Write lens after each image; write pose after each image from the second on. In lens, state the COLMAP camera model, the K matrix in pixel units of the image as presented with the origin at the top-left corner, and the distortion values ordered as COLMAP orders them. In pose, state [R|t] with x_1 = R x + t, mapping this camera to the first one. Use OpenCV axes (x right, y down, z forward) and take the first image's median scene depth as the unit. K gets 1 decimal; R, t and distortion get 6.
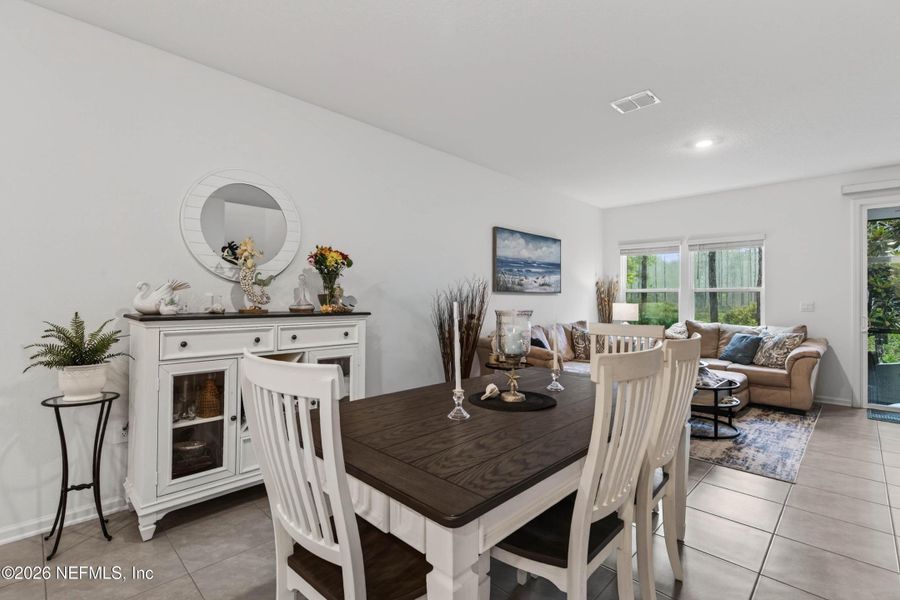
lens RADIAL K [[411.9, 0, 454.9], [0, 411.9, 293.3], [0, 0, 1]] dist [0.000850, -0.001745]
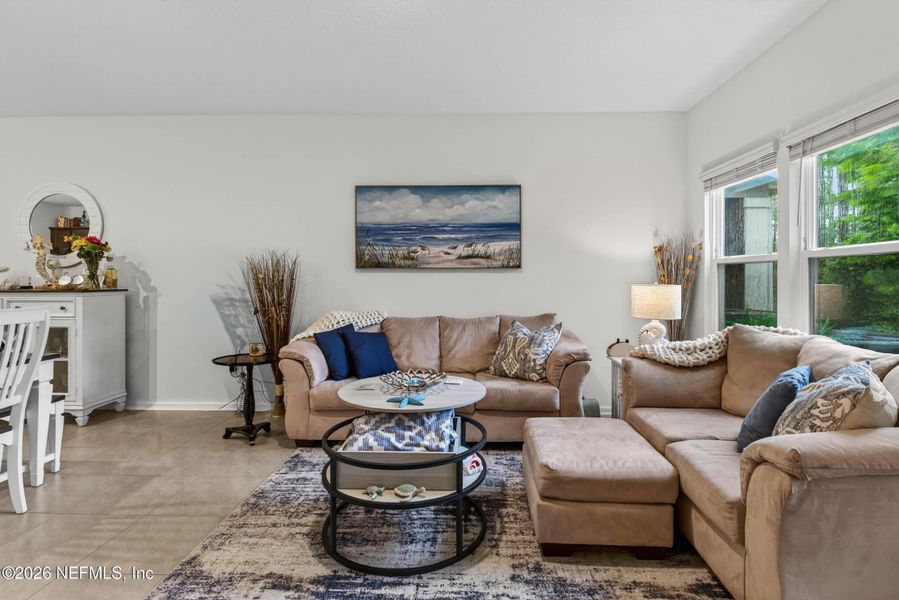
lens RADIAL K [[446.4, 0, 464.5], [0, 446.4, 275.9], [0, 0, 1]] dist [0.000160, 0.000271]
pose [[0.680753, -0.011550, -0.732422, 0.804343], [0.012980, 0.999909, -0.003704, 0.014563], [0.732398, -0.006985, 0.680841, 0.531470]]
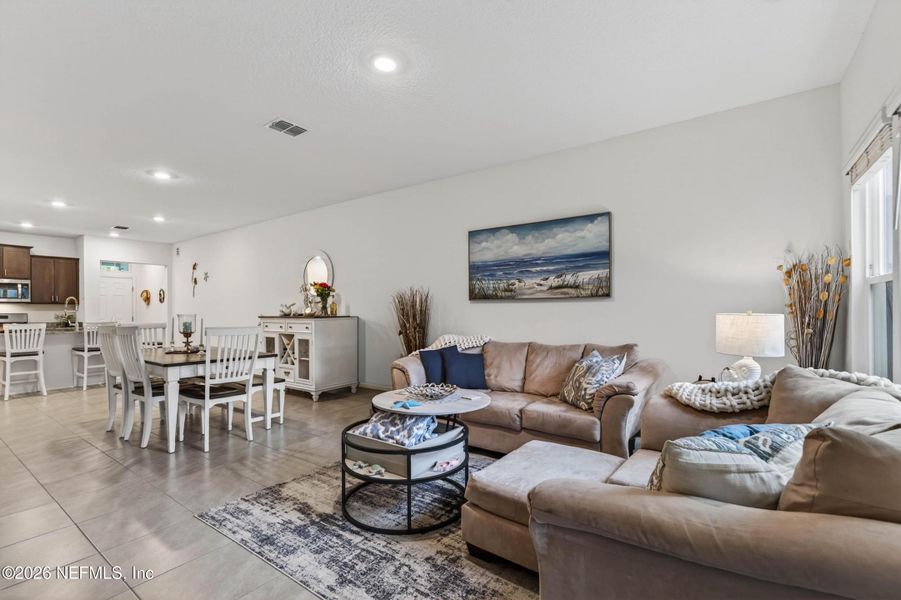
lens RADIAL K [[412.4, 0, 455.0], [0, 412.4, 307.5], [0, 0, 1]] dist [0.000850, -0.001745]
pose [[0.144768, -0.009903, -0.989416, 0.962455], [0.020013, 0.999775, -0.007078, 0.017618], [0.989263, -0.018777, 0.144934, 0.771661]]
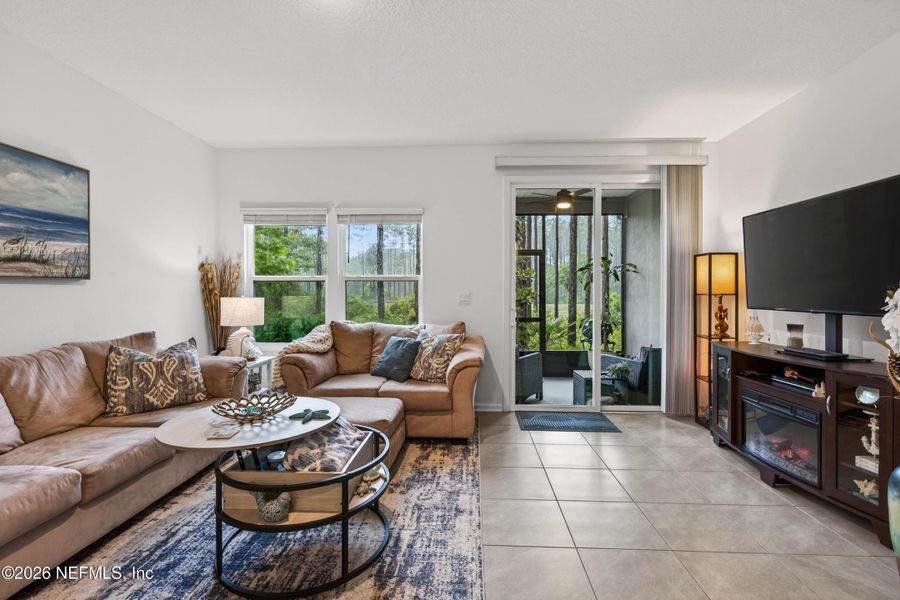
lens RADIAL K [[411.9, 0, 455.4], [0, 411.9, 291.0], [0, 0, 1]] dist [0.000850, -0.001745]
pose [[0.745330, -0.006414, 0.666665, 0.291654], [-0.001951, 0.999928, 0.011802, 0.007686], [-0.666693, -0.010097, 0.745264, 0.396689]]
